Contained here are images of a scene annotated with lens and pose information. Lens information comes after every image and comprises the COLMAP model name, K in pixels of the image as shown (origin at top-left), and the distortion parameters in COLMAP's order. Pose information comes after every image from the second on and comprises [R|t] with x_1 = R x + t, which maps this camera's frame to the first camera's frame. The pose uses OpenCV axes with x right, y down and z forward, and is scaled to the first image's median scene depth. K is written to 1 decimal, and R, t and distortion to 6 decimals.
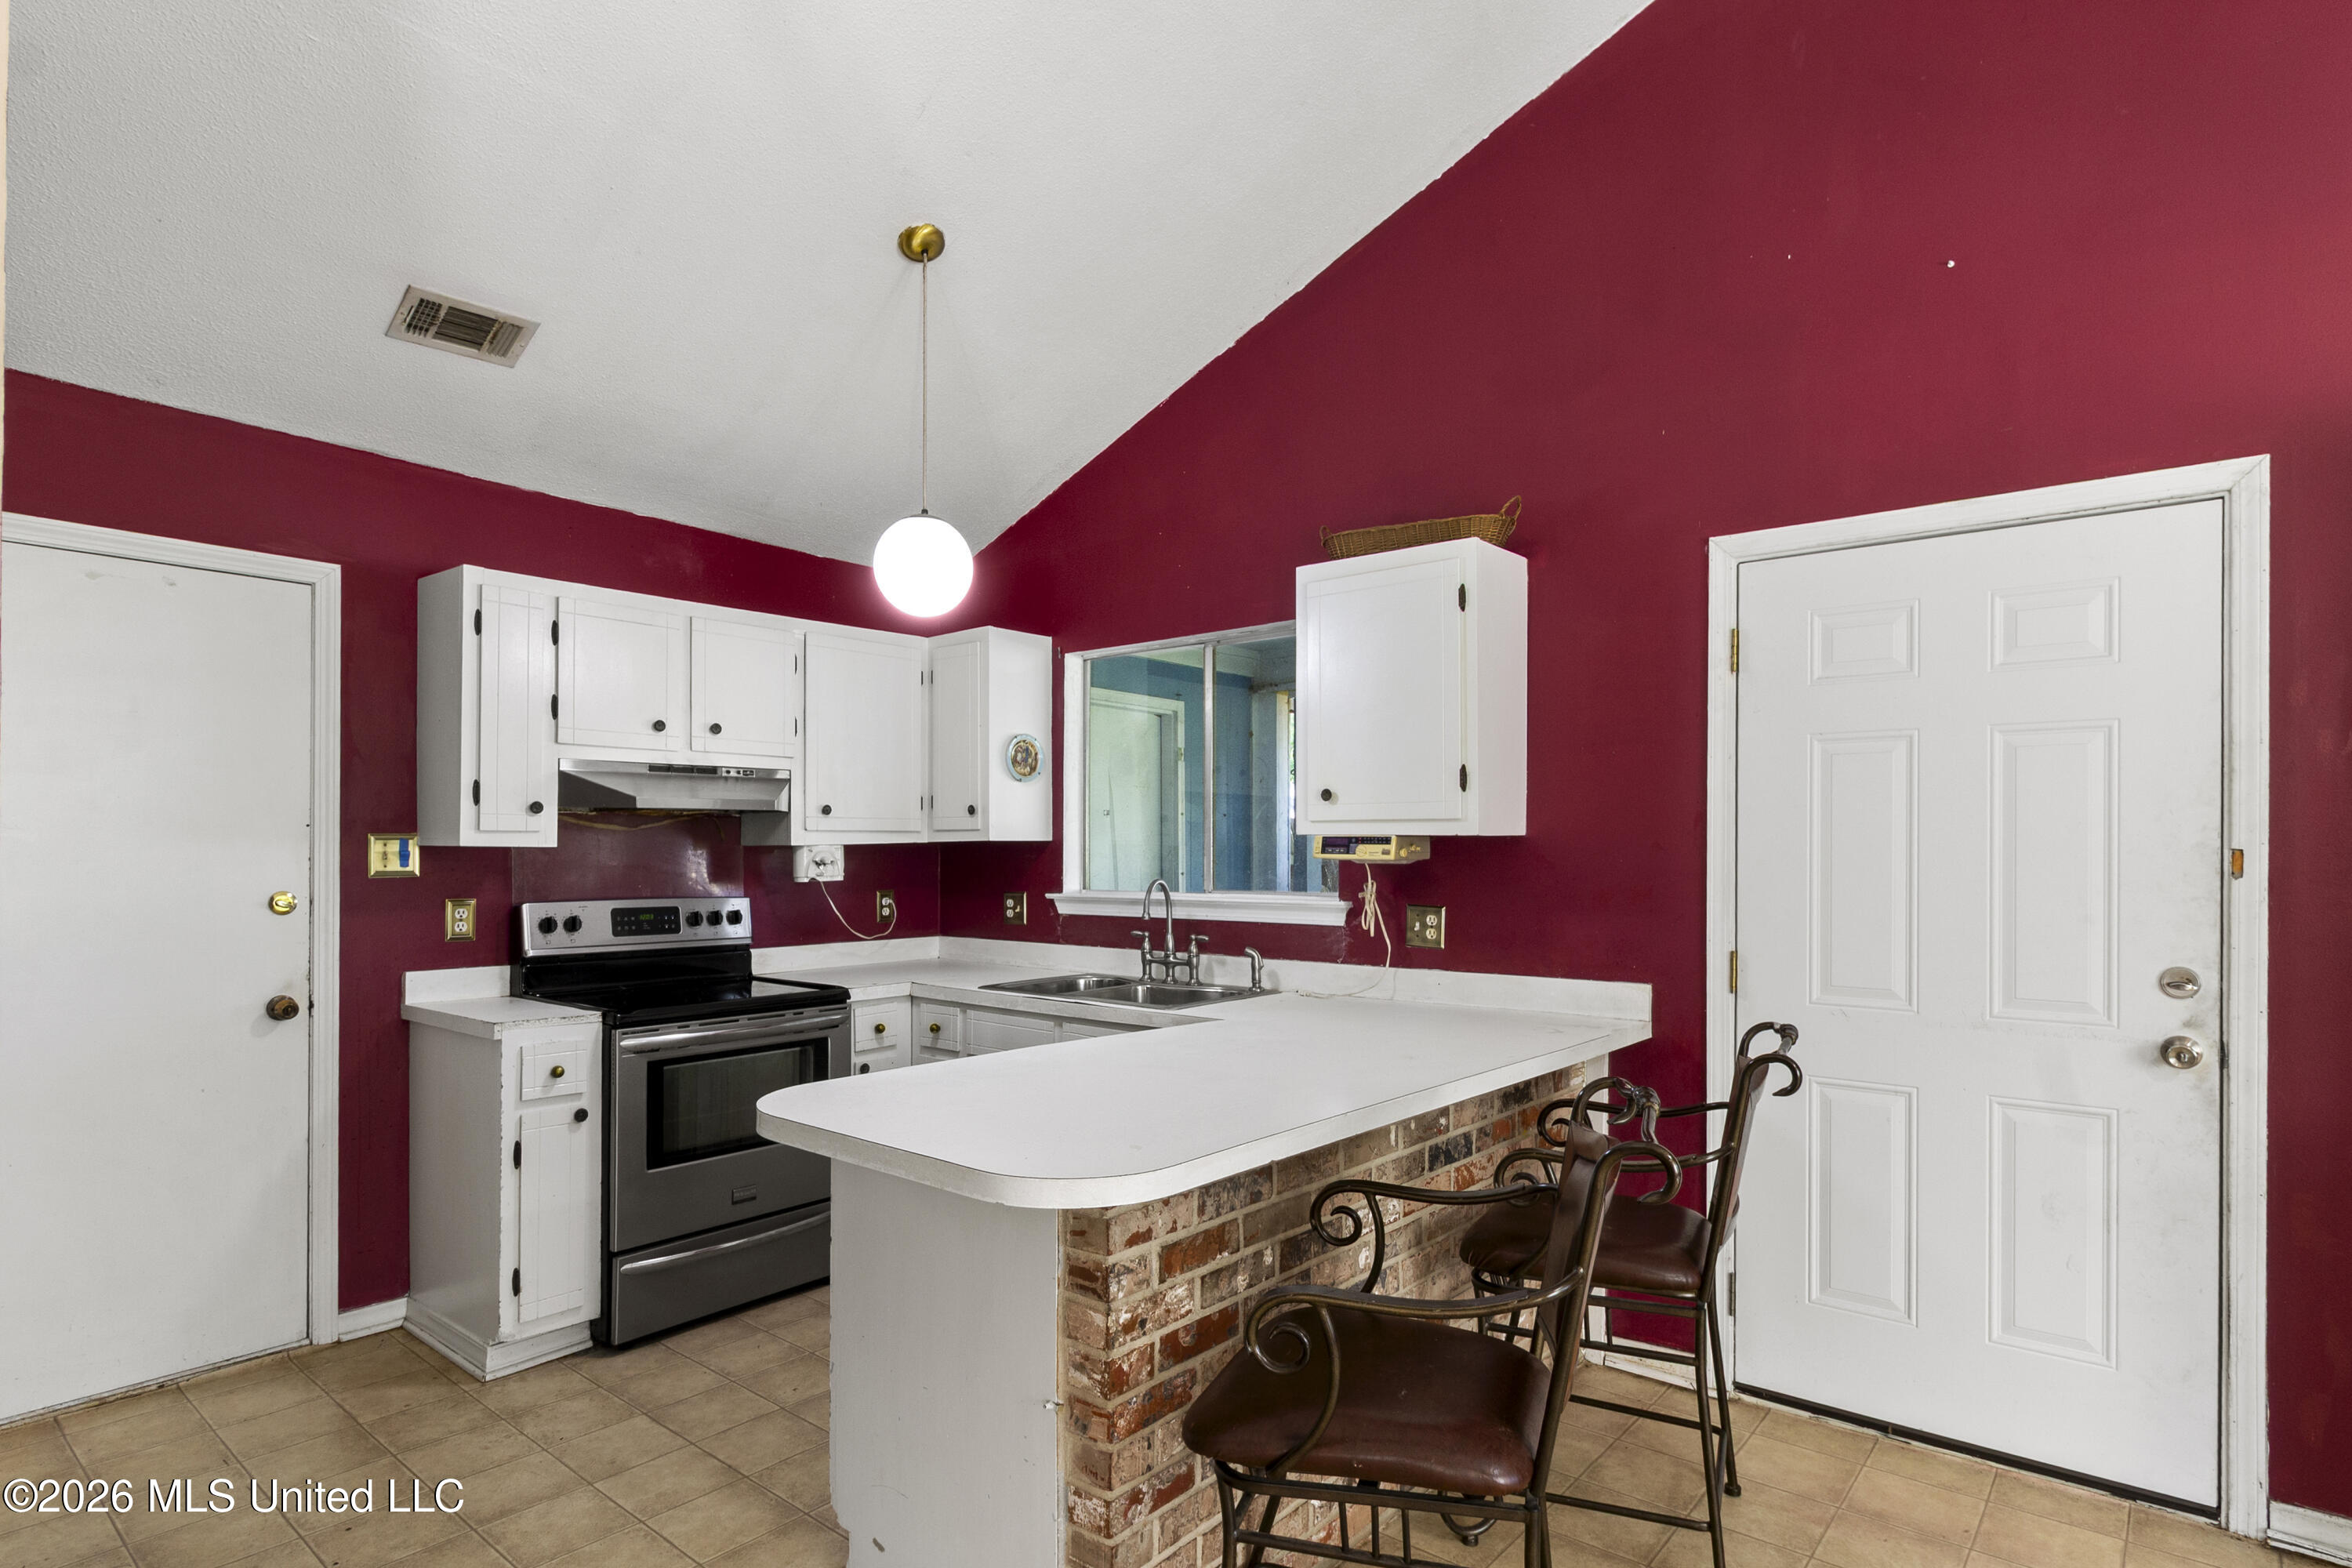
lens RADIAL K [[1241.0, 0, 1172.6], [0, 1241.0, 844.9], [0, 0, 1]] dist [-0.001138, -0.000004]
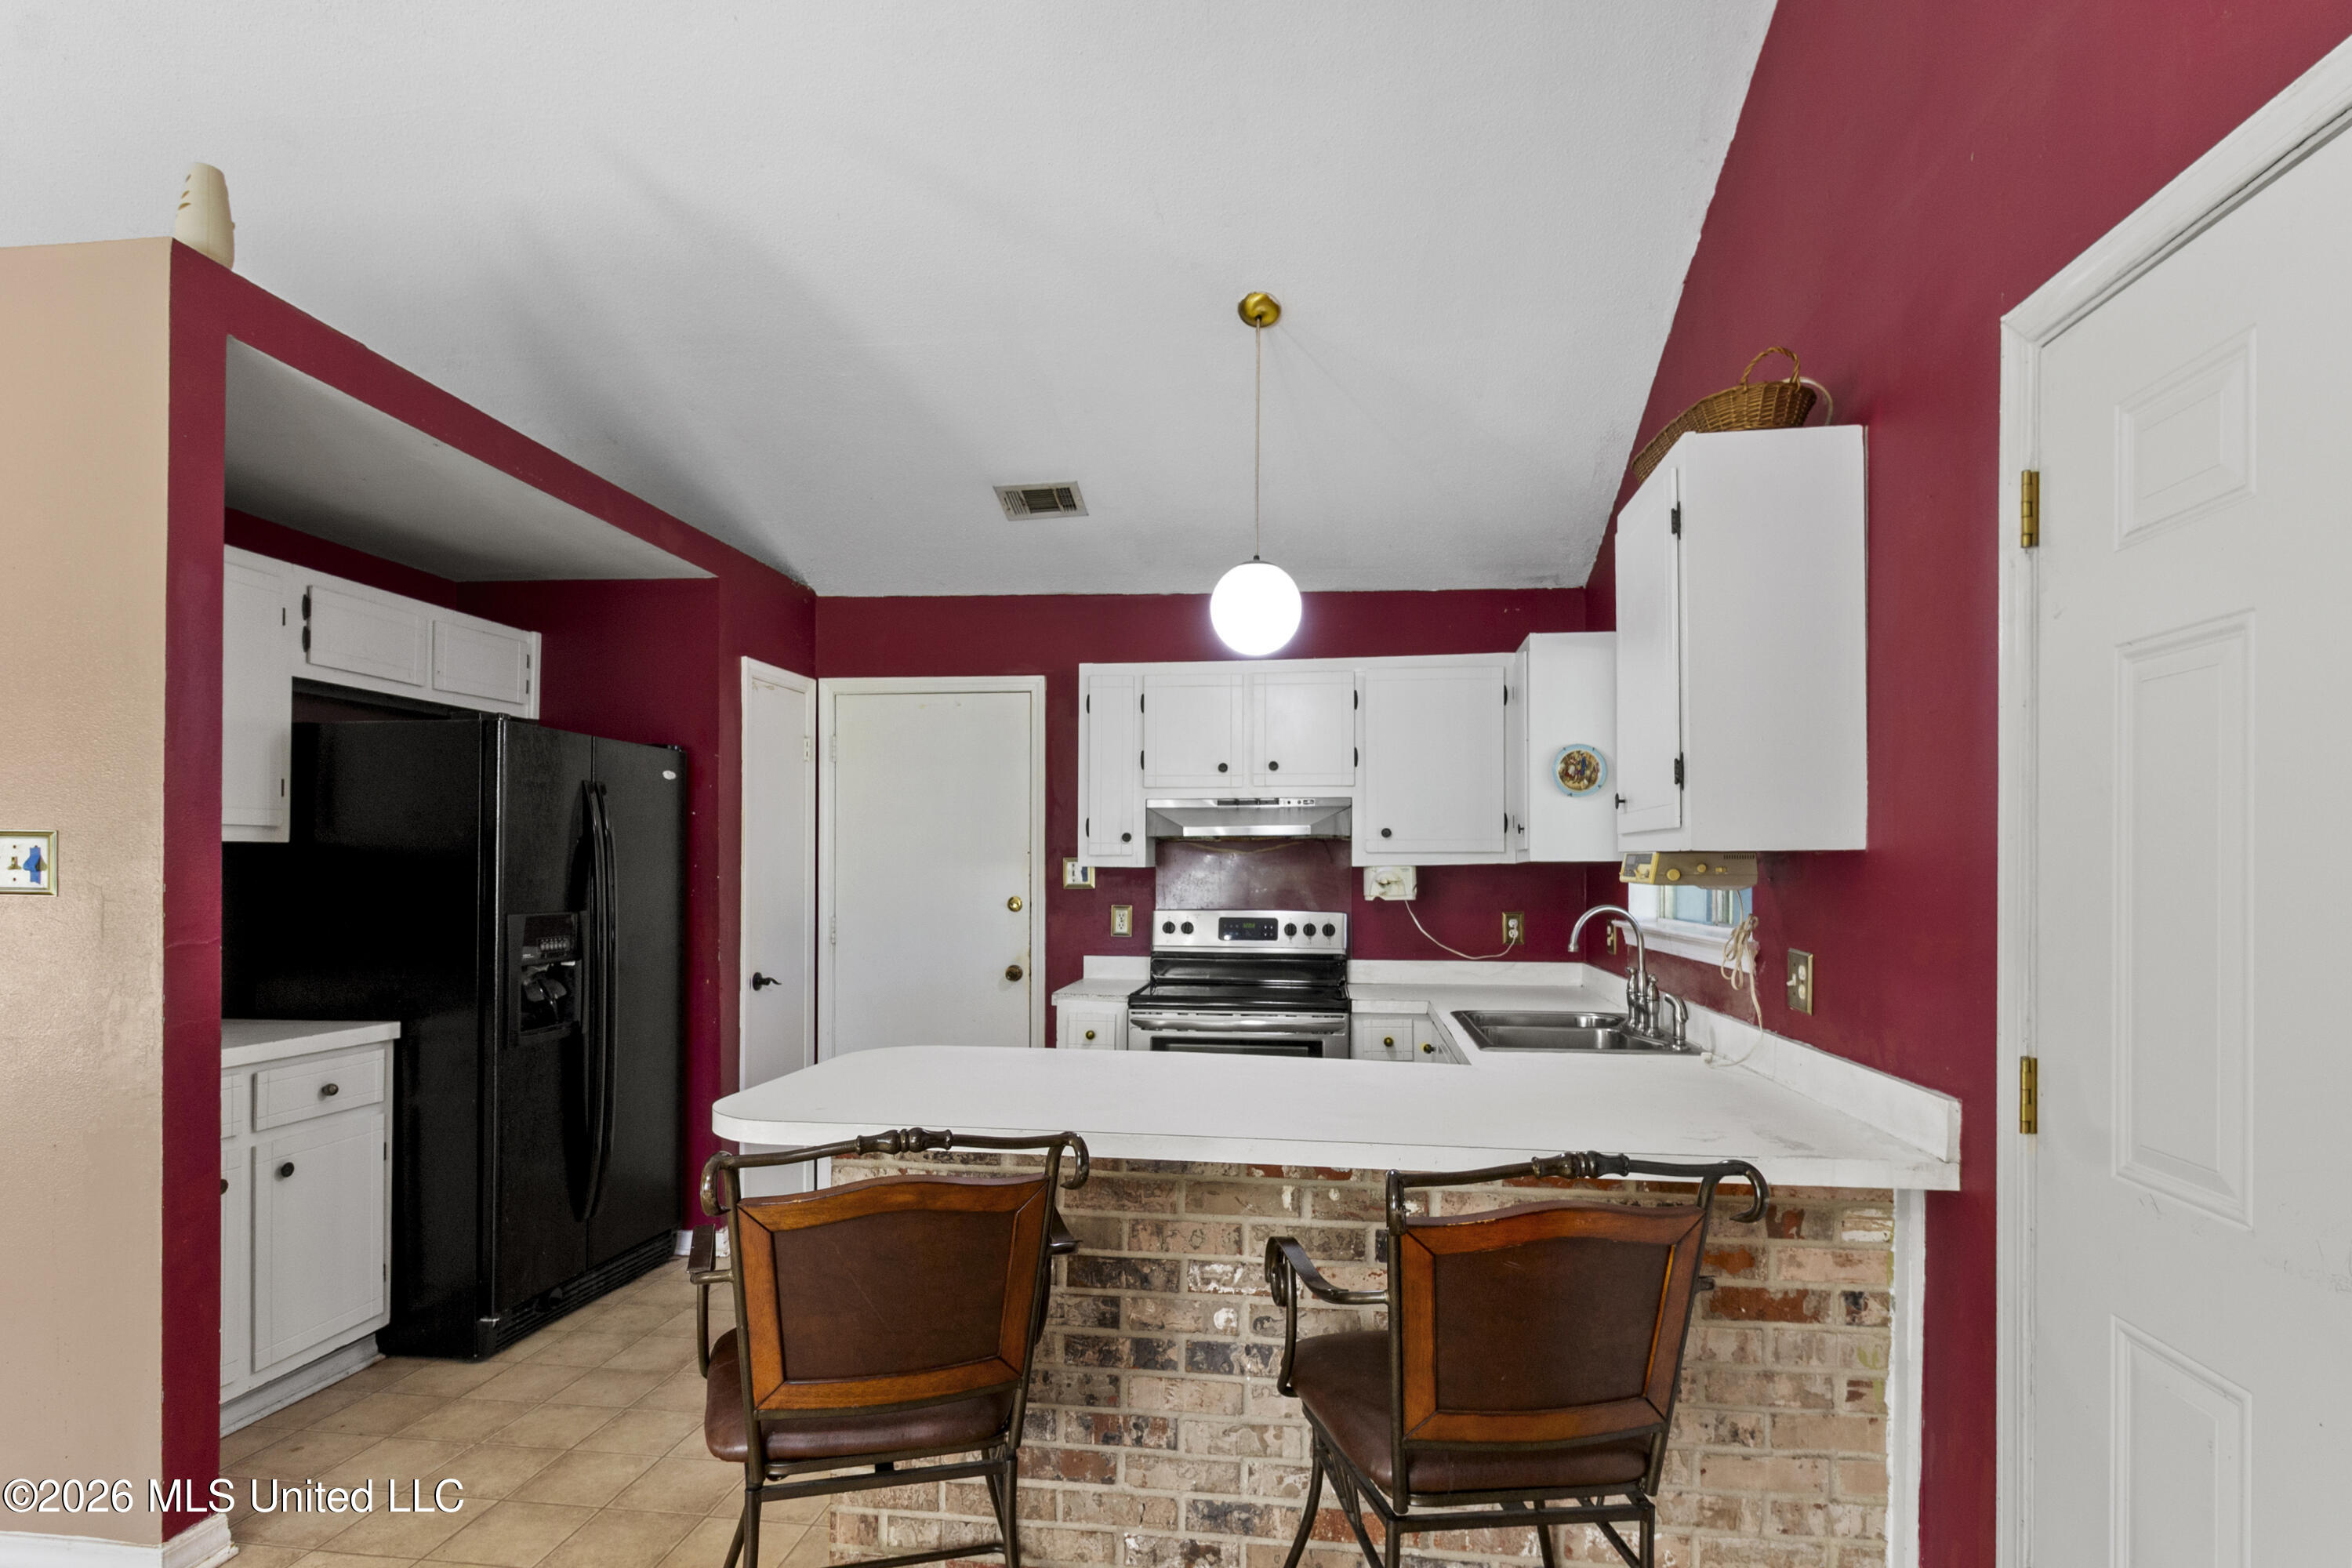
lens RADIAL K [[1227.6, 0, 1173.5], [0, 1227.6, 867.7], [0, 0, 1]] dist [-0.000049, -0.000175]
pose [[0.533740, 0.000837, -0.845649, 0.648739], [-0.001421, 0.999999, 0.000093, 0.002222], [0.845648, 0.001152, 0.533740, 0.355178]]
